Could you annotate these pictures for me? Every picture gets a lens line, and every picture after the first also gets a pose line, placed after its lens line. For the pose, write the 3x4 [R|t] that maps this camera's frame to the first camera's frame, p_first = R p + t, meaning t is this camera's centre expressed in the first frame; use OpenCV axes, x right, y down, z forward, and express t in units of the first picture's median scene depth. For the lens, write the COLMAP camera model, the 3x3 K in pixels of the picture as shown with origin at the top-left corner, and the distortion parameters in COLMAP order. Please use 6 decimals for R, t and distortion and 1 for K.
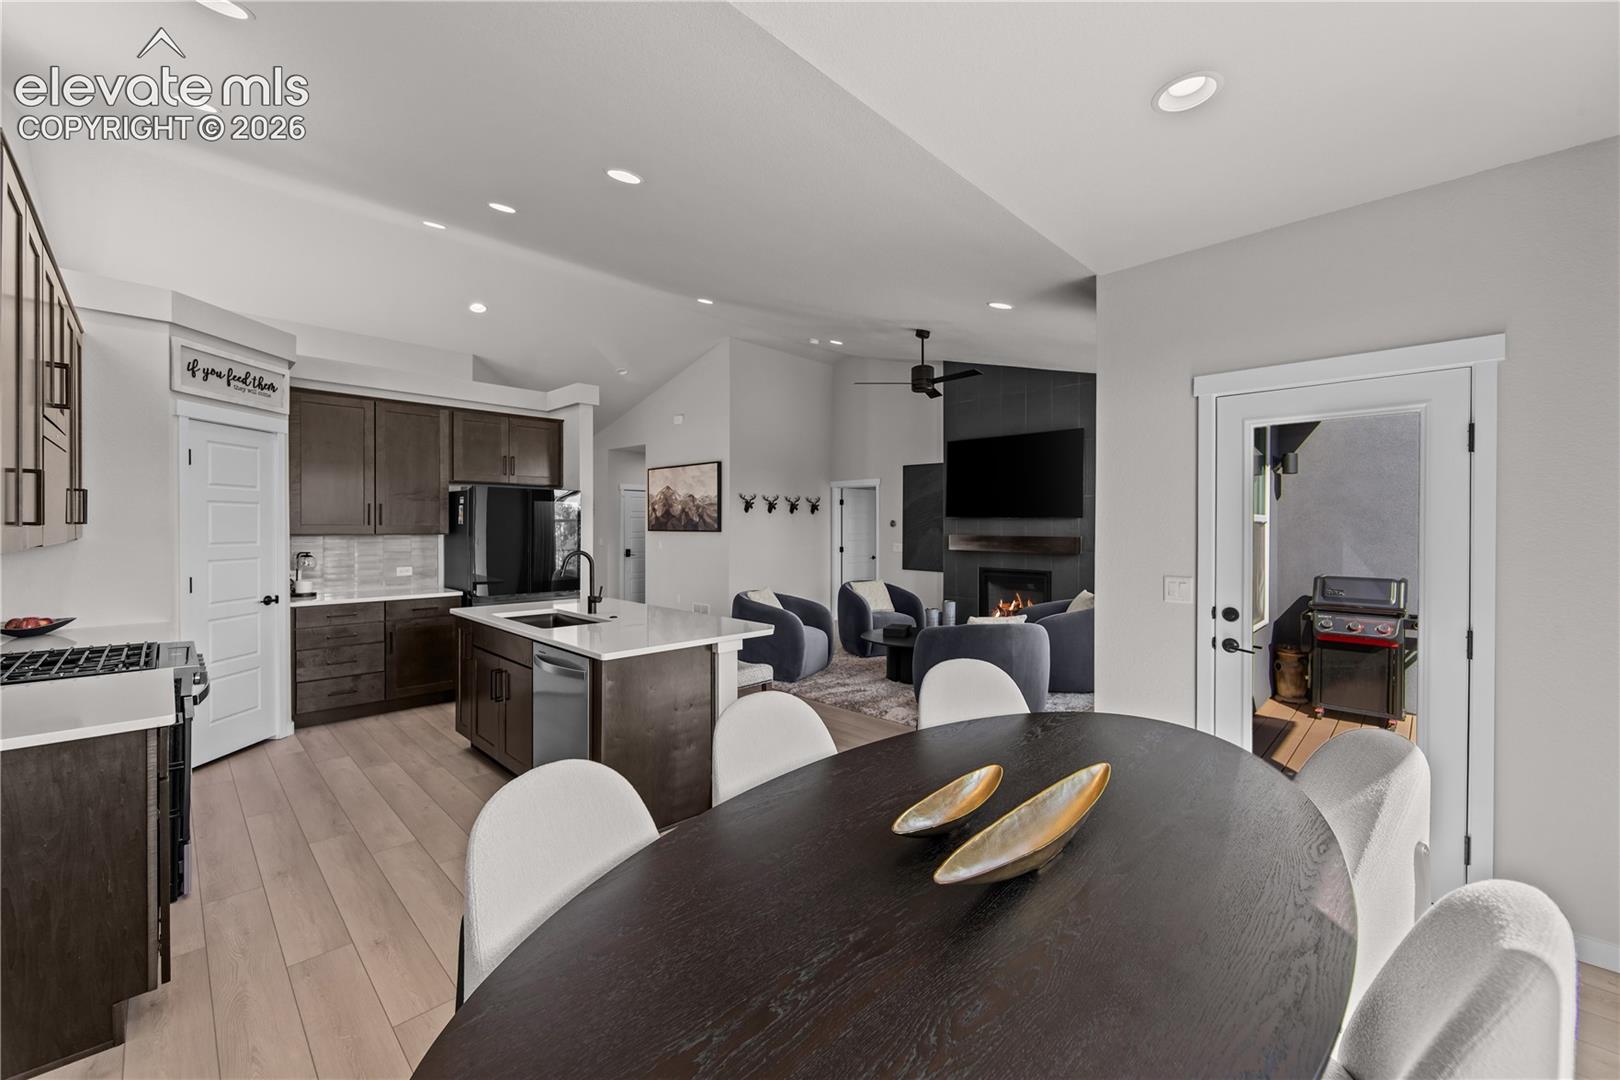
lens RADIAL K [[636.8, 0, 813.7], [0, 636.8, 531.3], [0, 0, 1]] dist [-0.003718, 0.000132]
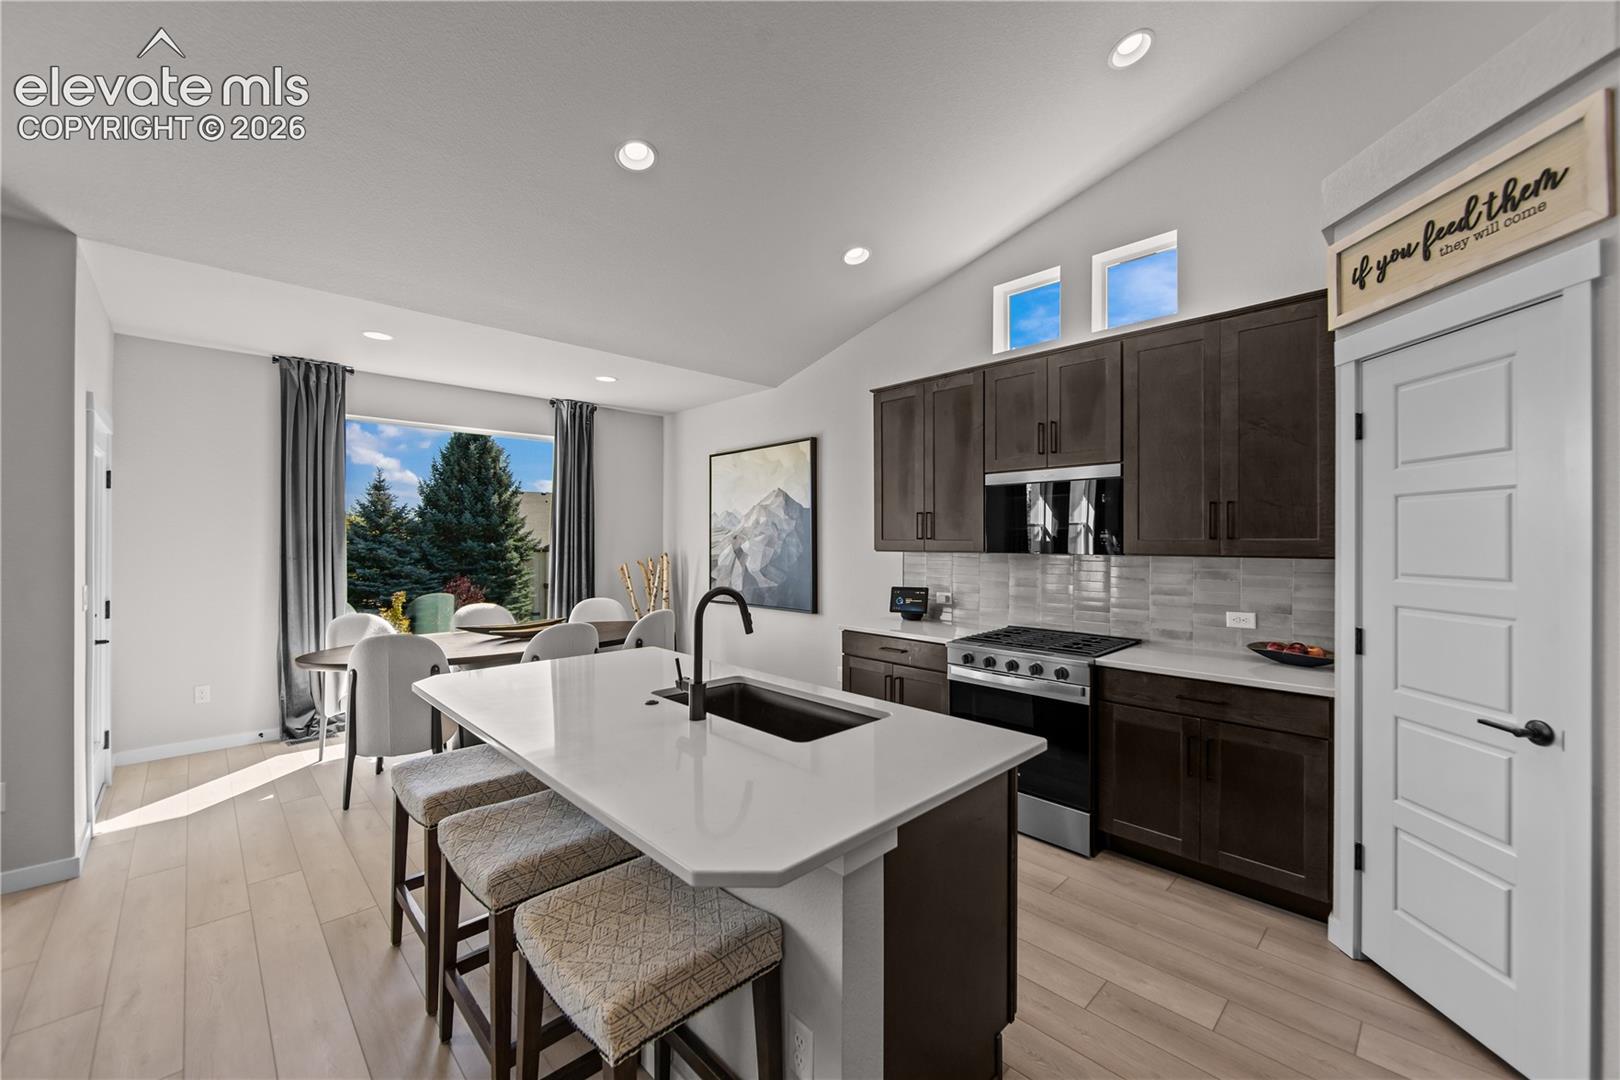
lens RADIAL K [[636.8, 0, 815.2], [0, 636.8, 539.3], [0, 0, 1]] dist [-0.003718, 0.000132]
pose [[-0.999783, -0.005585, 0.020052, -0.256950], [-0.005435, 0.999957, 0.007548, -0.006395], [-0.020094, 0.007438, -0.999770, 0.852731]]
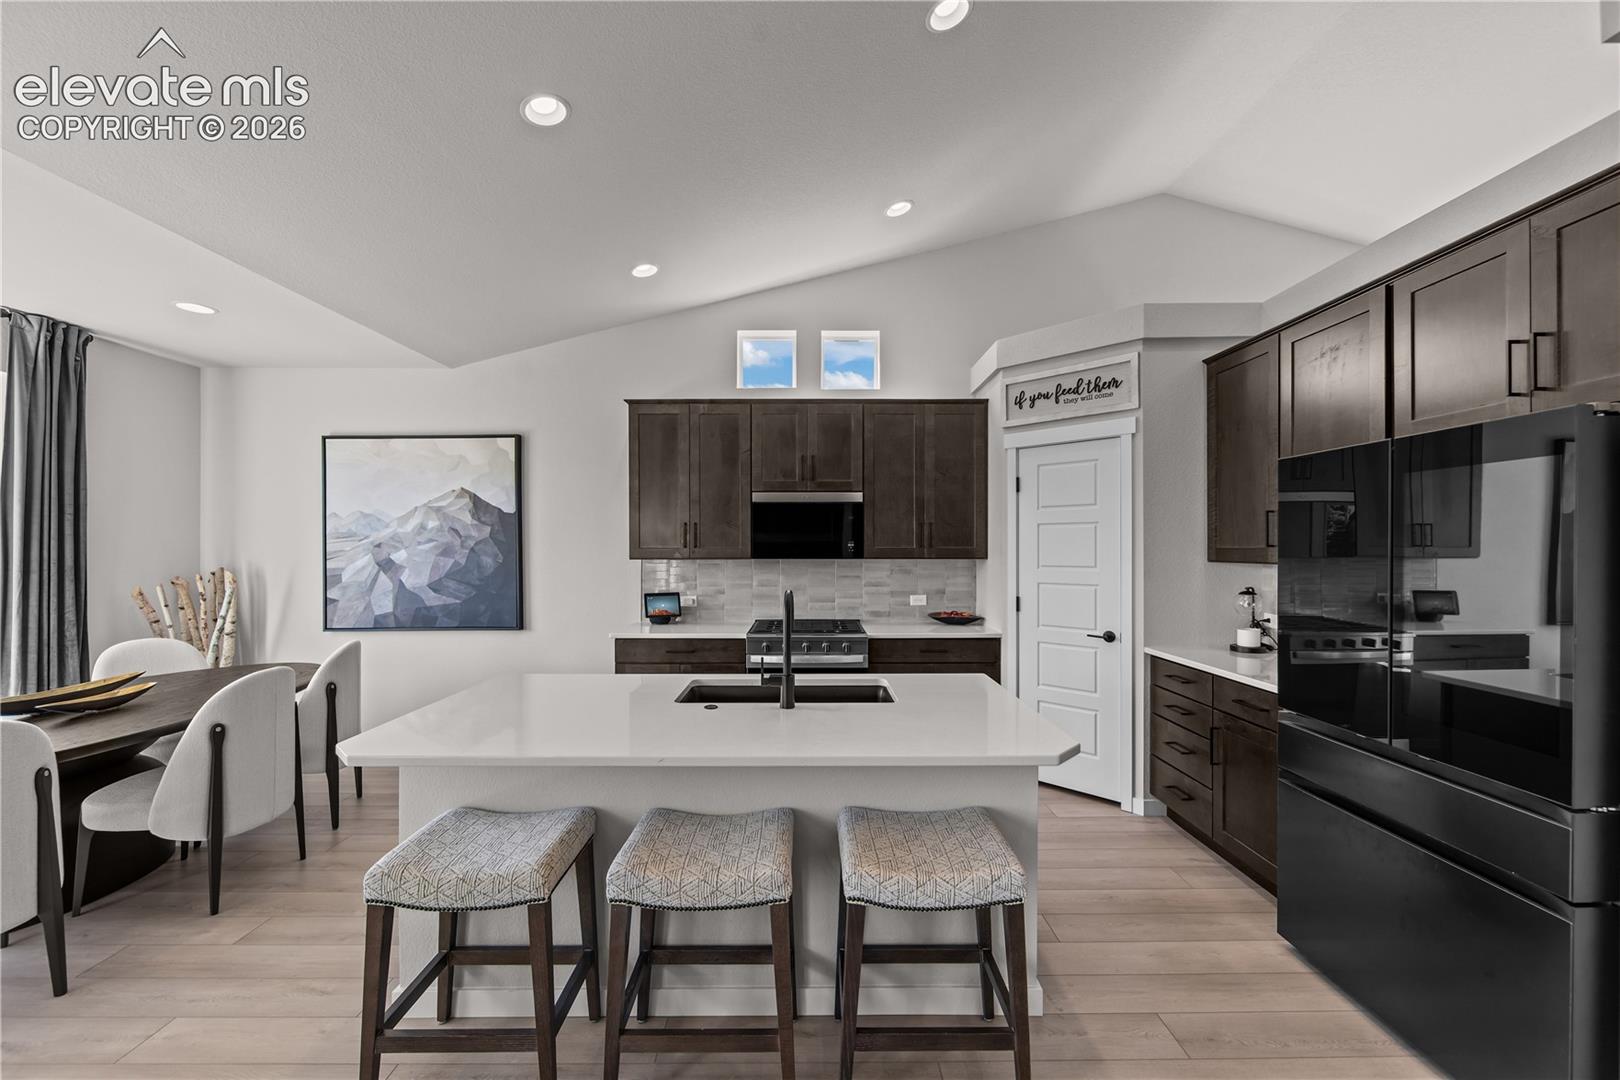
lens RADIAL K [[636.8, 0, 816.7], [0, 636.8, 550.0], [0, 0, 1]] dist [-0.003718, 0.000132]
pose [[-0.708598, -0.002258, -0.705609, 0.009969], [-0.008738, 0.999946, 0.005576, -0.004811], [0.705558, 0.010117, -0.708580, 0.808278]]
